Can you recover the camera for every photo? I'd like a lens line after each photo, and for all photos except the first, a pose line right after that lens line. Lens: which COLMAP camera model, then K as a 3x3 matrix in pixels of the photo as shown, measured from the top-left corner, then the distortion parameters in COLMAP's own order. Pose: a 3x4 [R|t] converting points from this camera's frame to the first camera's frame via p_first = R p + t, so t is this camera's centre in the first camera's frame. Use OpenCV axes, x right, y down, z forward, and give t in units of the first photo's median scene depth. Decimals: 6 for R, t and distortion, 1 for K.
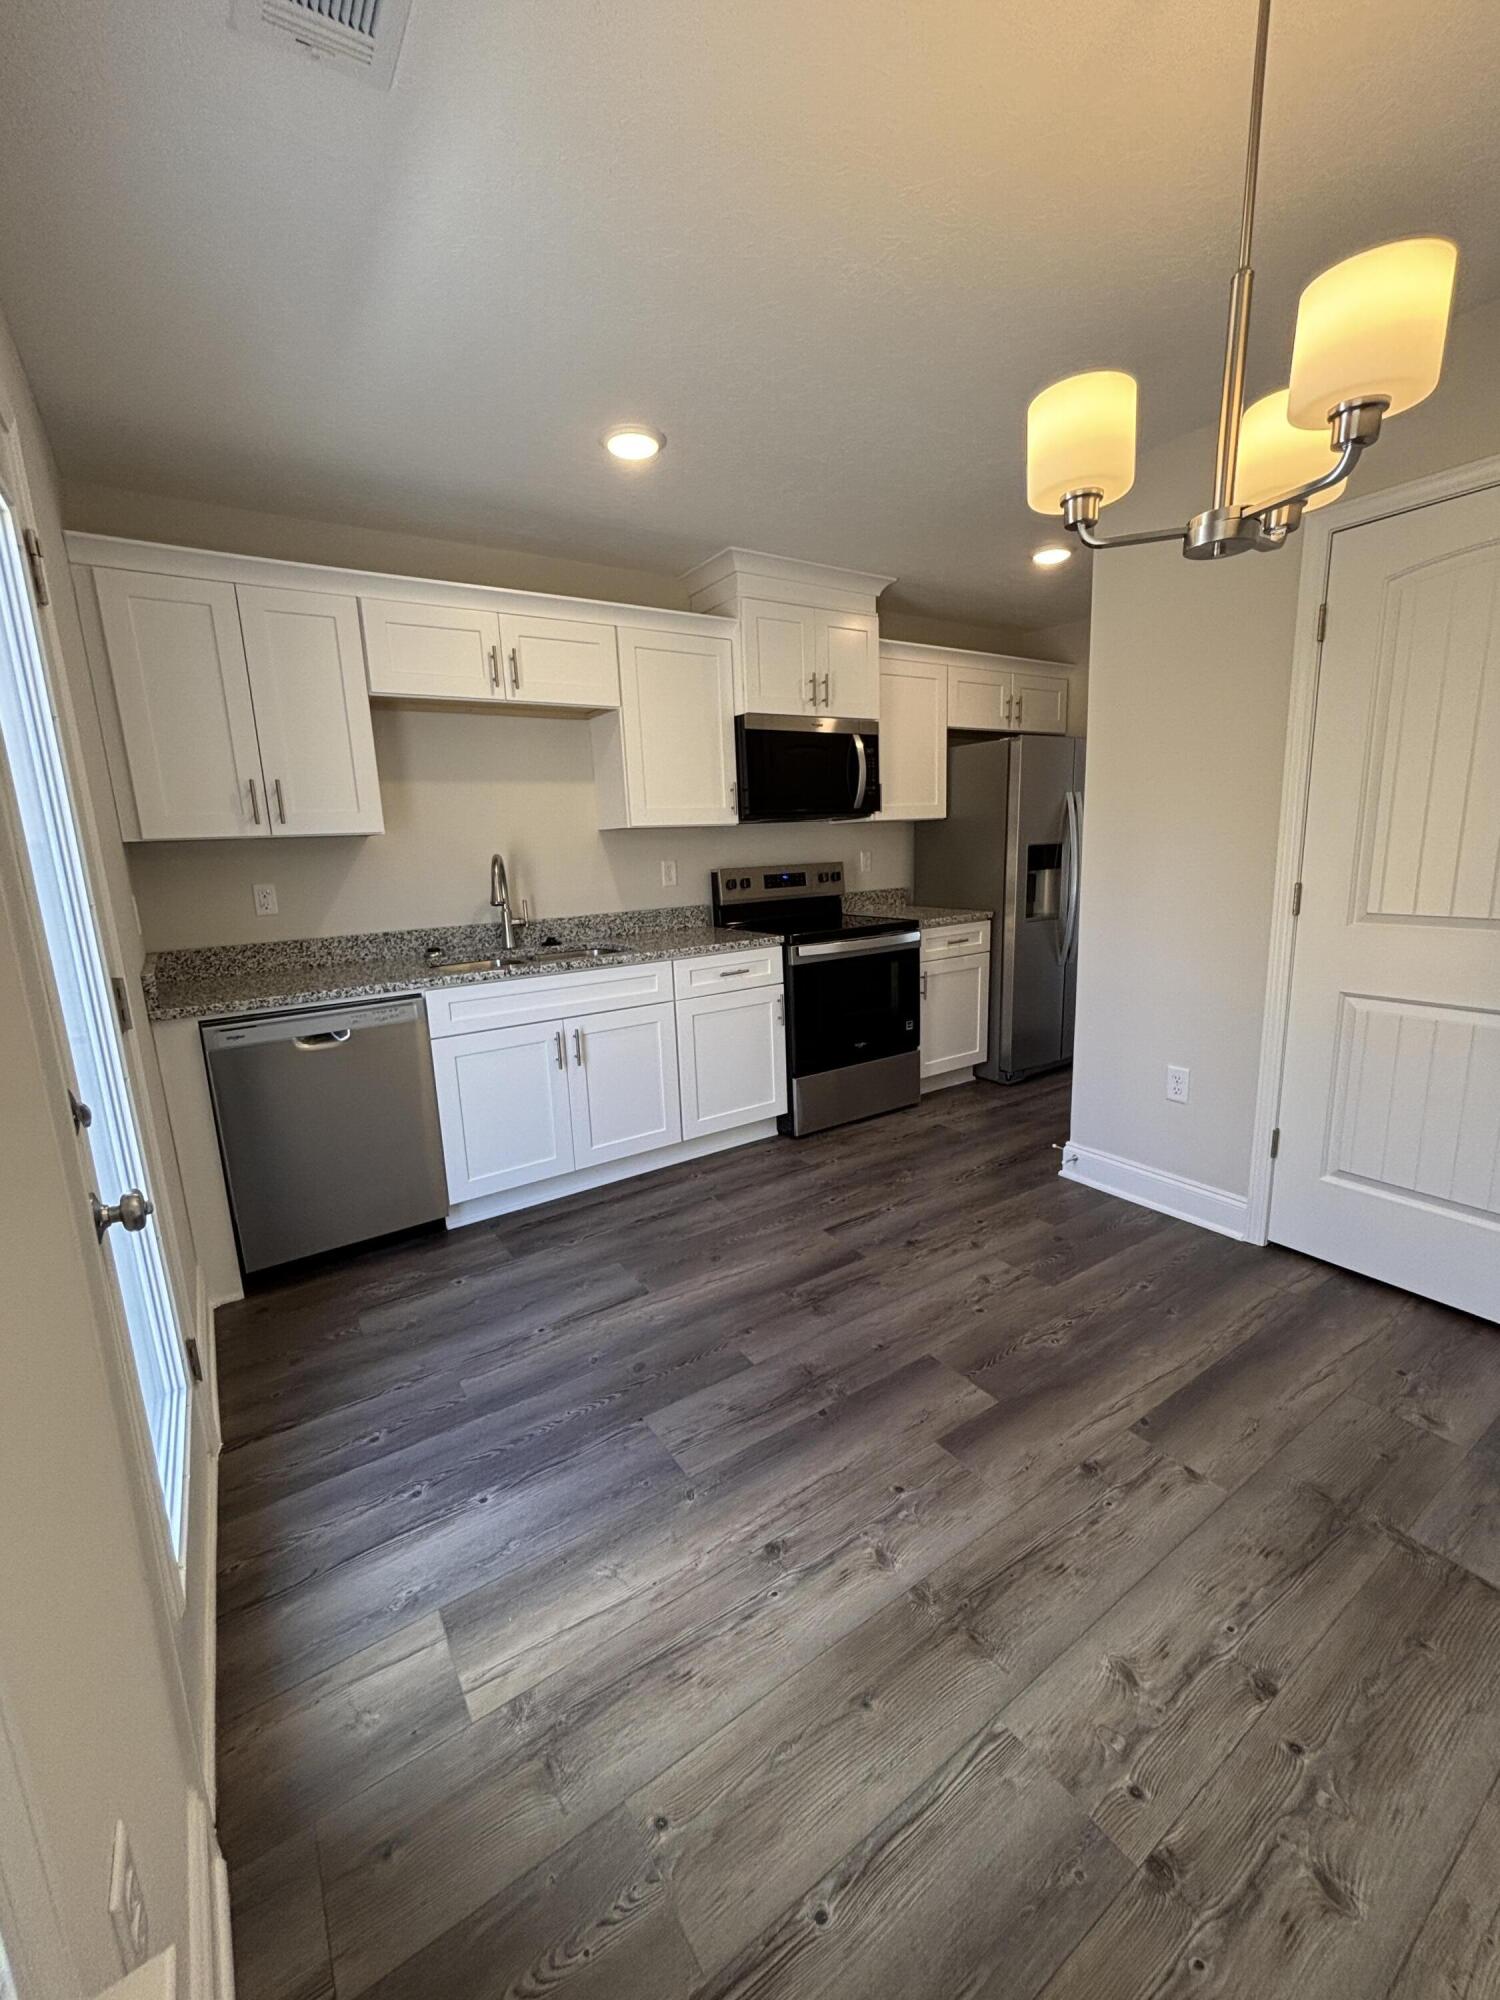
lens RADIAL K [[811.0, 0, 770.0], [0, 811.0, 993.6], [0, 0, 1]] dist [0.004386, 0.000471]
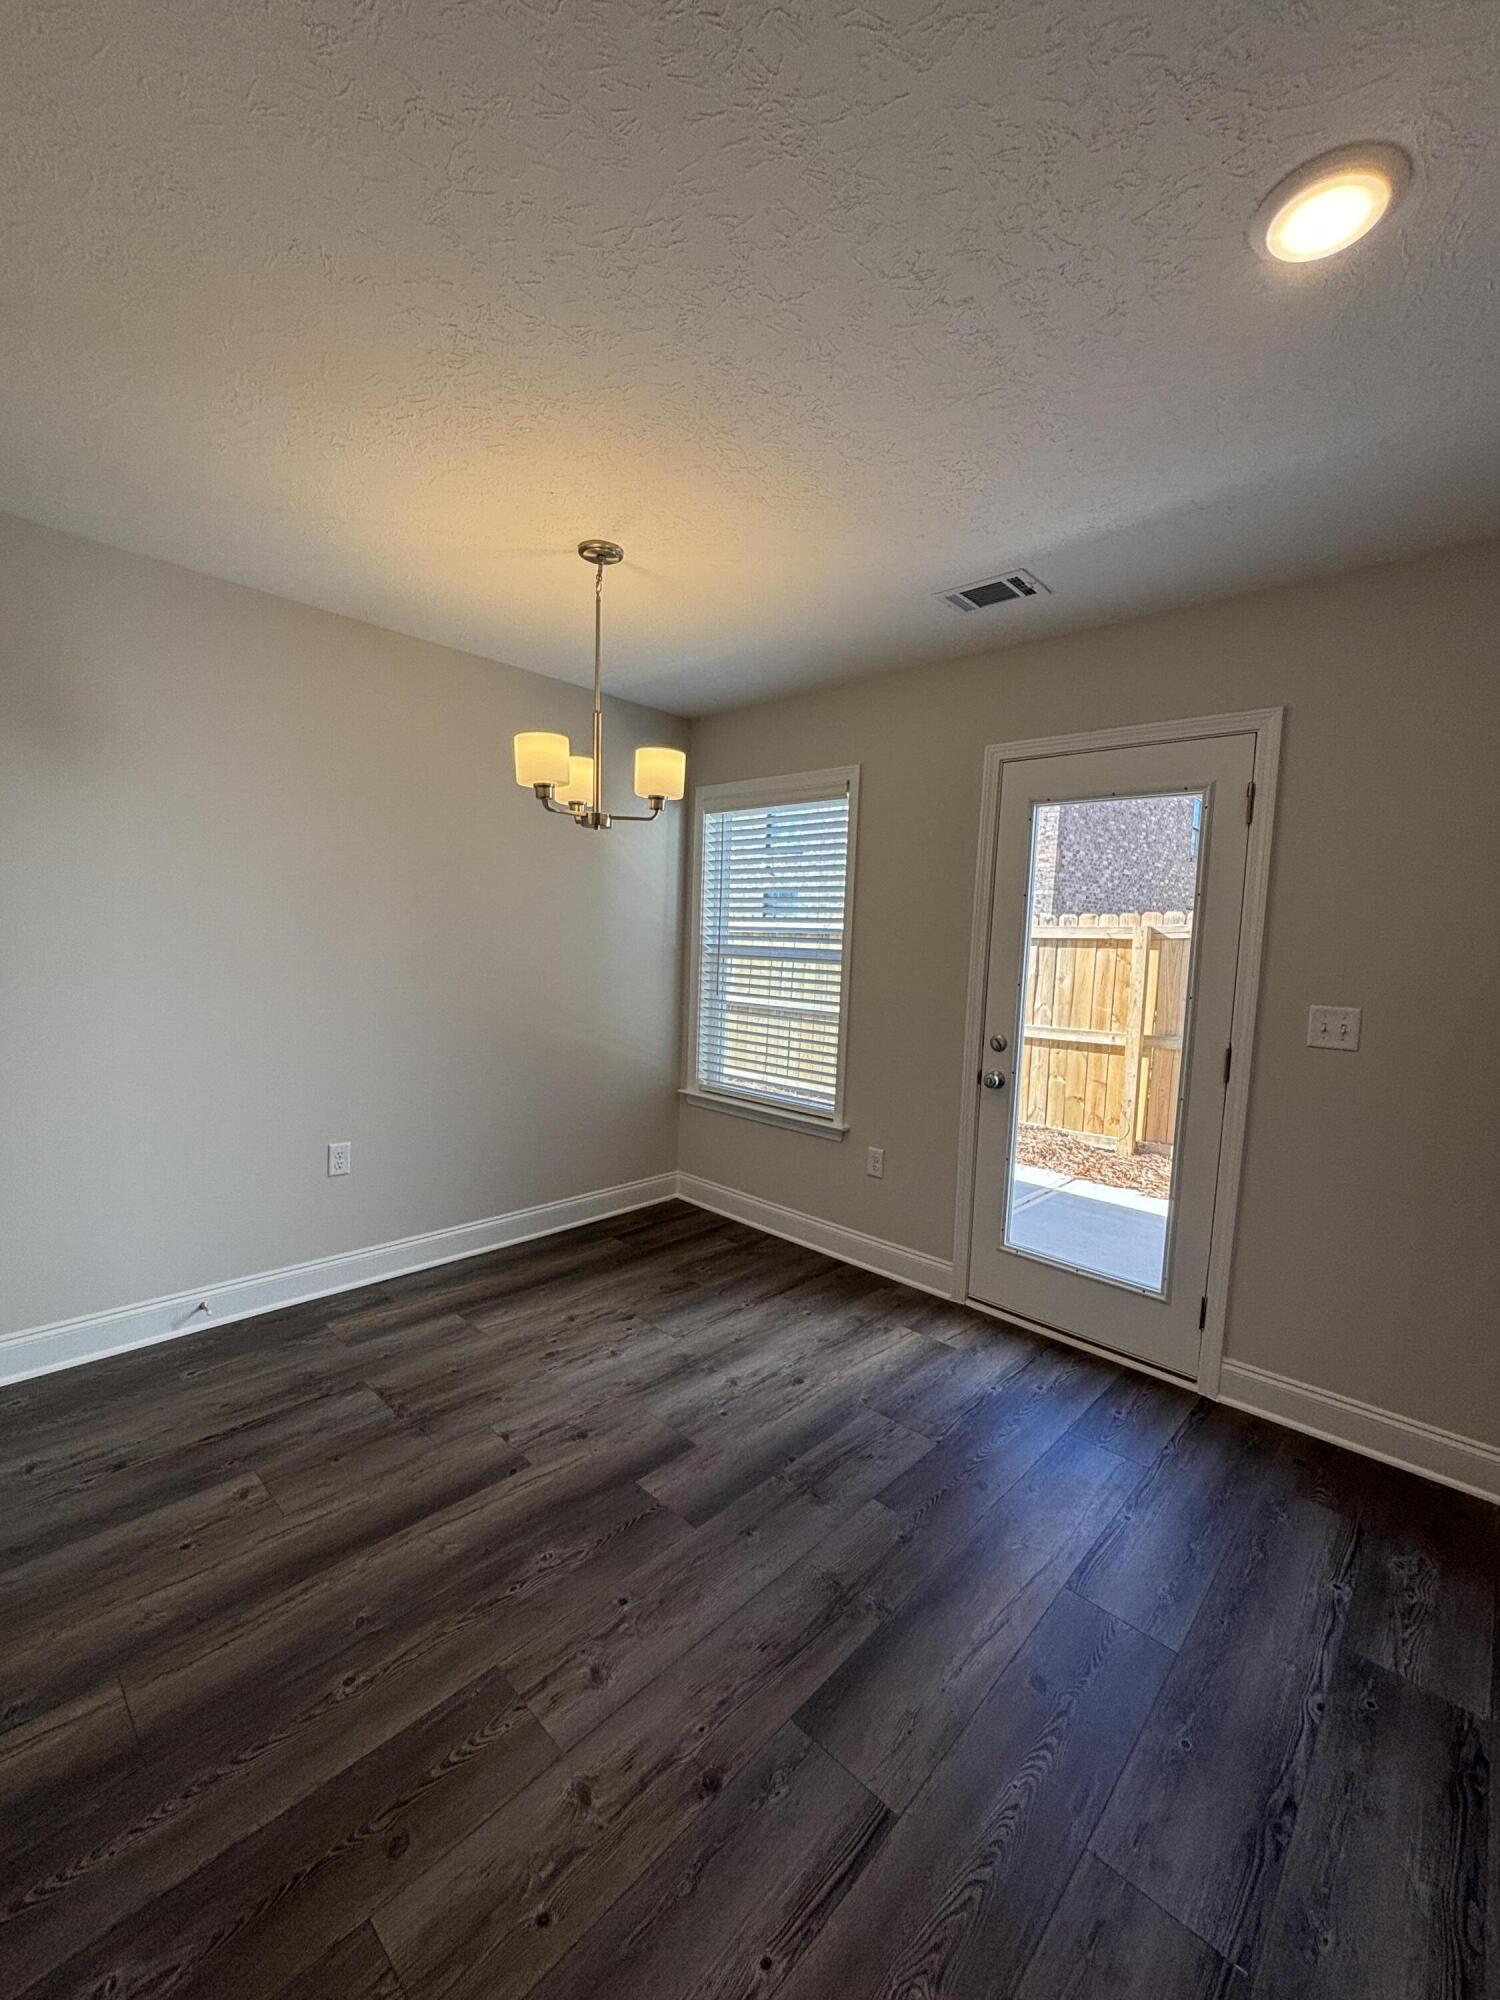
lens RADIAL K [[811.0, 0, 770.0], [0, 811.0, 993.6], [0, 0, 1]] dist [0.004386, 0.000471]
pose [[-0.973790, 0.010946, -0.227185, 0.340108], [-0.051329, 0.962498, 0.266388, -0.410464], [0.221581, 0.271067, -0.936709, 1.847615]]
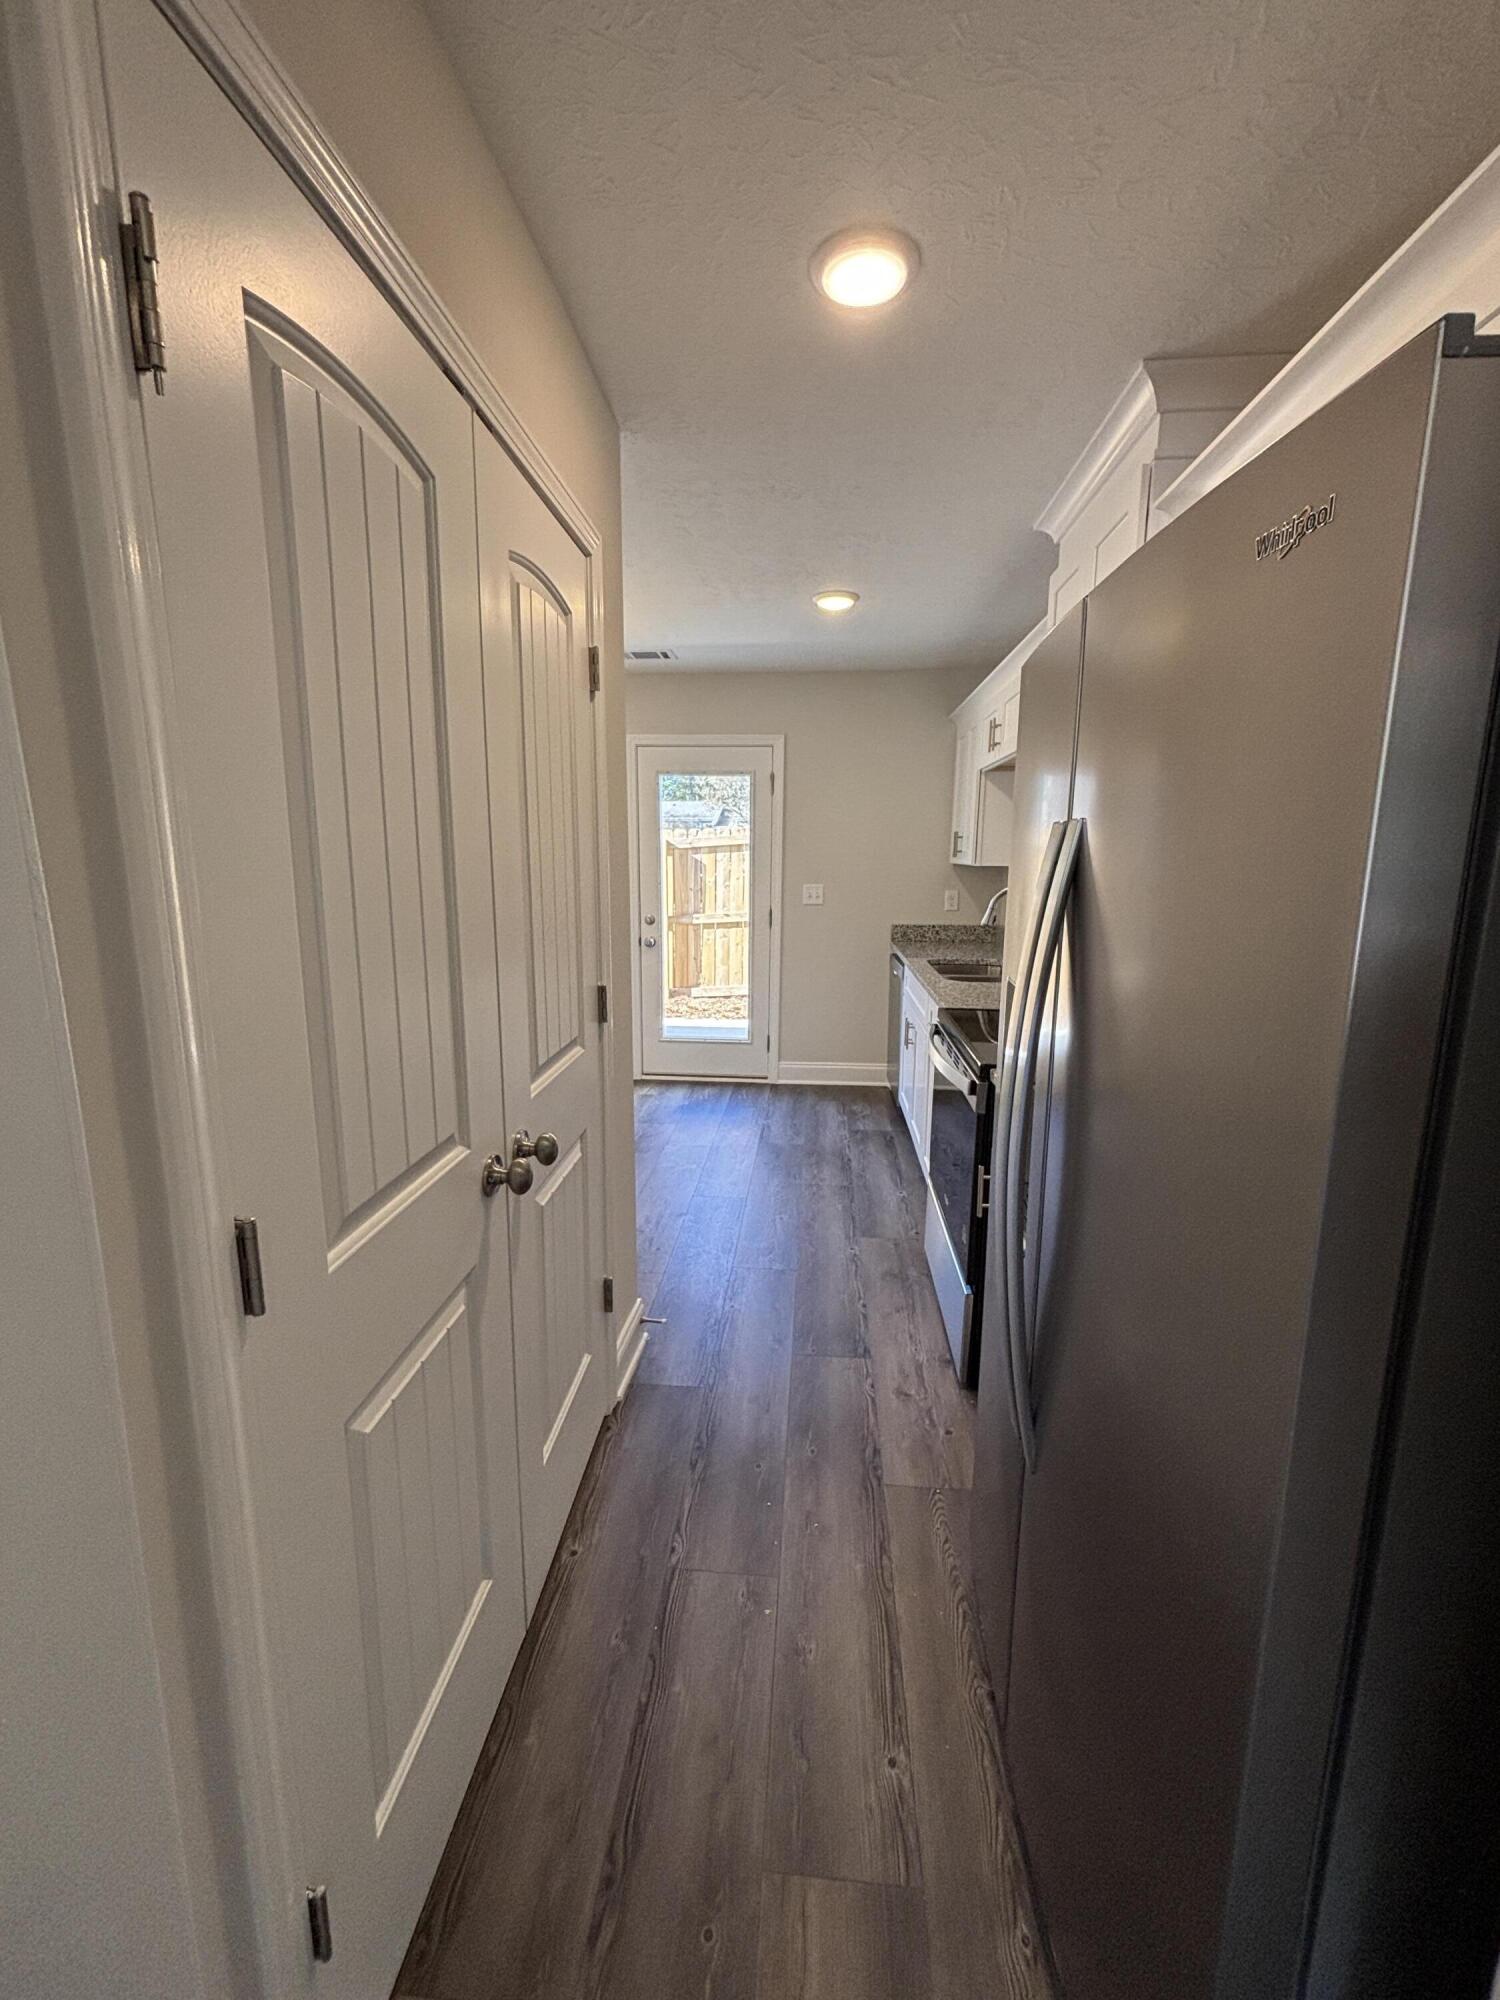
lens RADIAL K [[796.7, 0, 750.0], [0, 796.7, 1000.0], [0, 0, 1]] dist [0.000792, 0.000082]
pose [[-0.636019, 0.168587, -0.753033, 1.331976], [-0.136598, 0.935837, 0.324885, -0.561104], [0.759487, 0.309496, -0.572181, 2.302285]]
